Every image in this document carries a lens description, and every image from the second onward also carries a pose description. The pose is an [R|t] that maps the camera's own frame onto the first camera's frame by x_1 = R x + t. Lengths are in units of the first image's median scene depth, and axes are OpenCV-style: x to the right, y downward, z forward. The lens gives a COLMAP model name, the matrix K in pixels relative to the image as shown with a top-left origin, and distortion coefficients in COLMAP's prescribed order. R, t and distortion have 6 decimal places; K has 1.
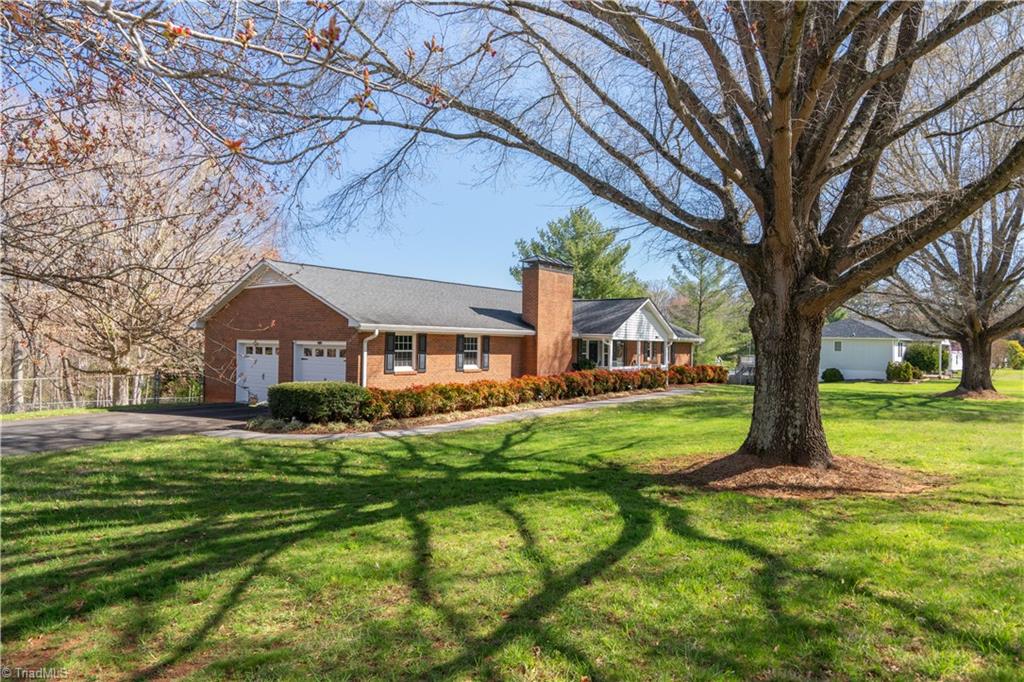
lens RADIAL K [[597.3, 0, 511.8], [0, 597.3, 345.4], [0, 0, 1]] dist [0.001398, 0.000061]
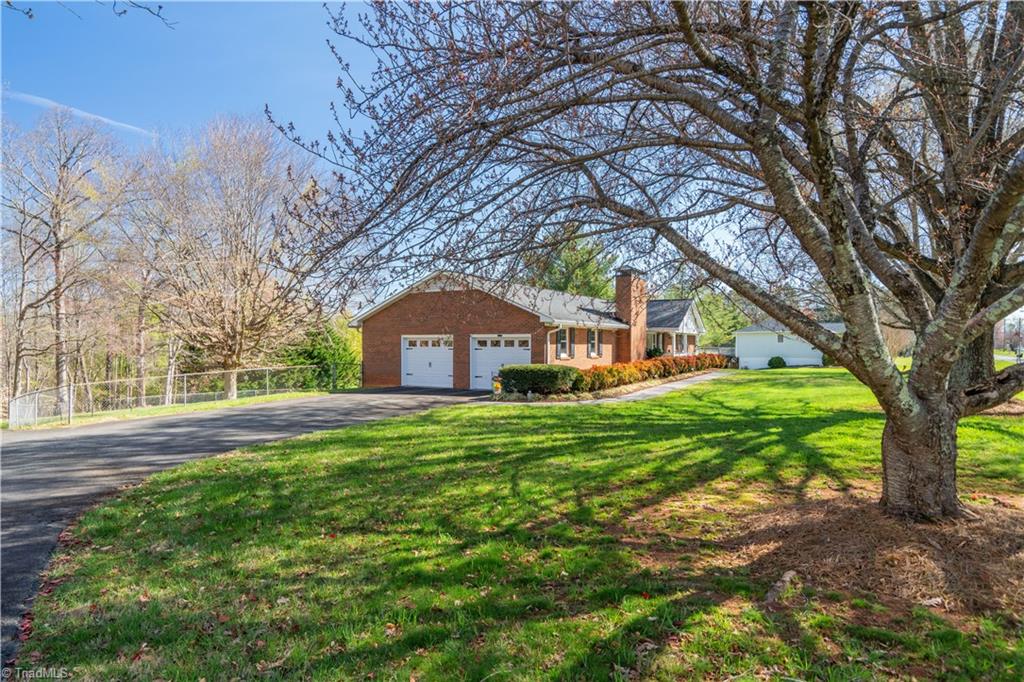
lens RADIAL K [[542.0, 0, 513.4], [0, 542.0, 342.1], [0, 0, 1]] dist [0.002163, 0.000097]
pose [[0.993510, -0.012697, 0.113030, -0.363202], [0.012975, 0.999914, -0.001725, 0.010246], [-0.112998, 0.003181, 0.993590, -0.114298]]
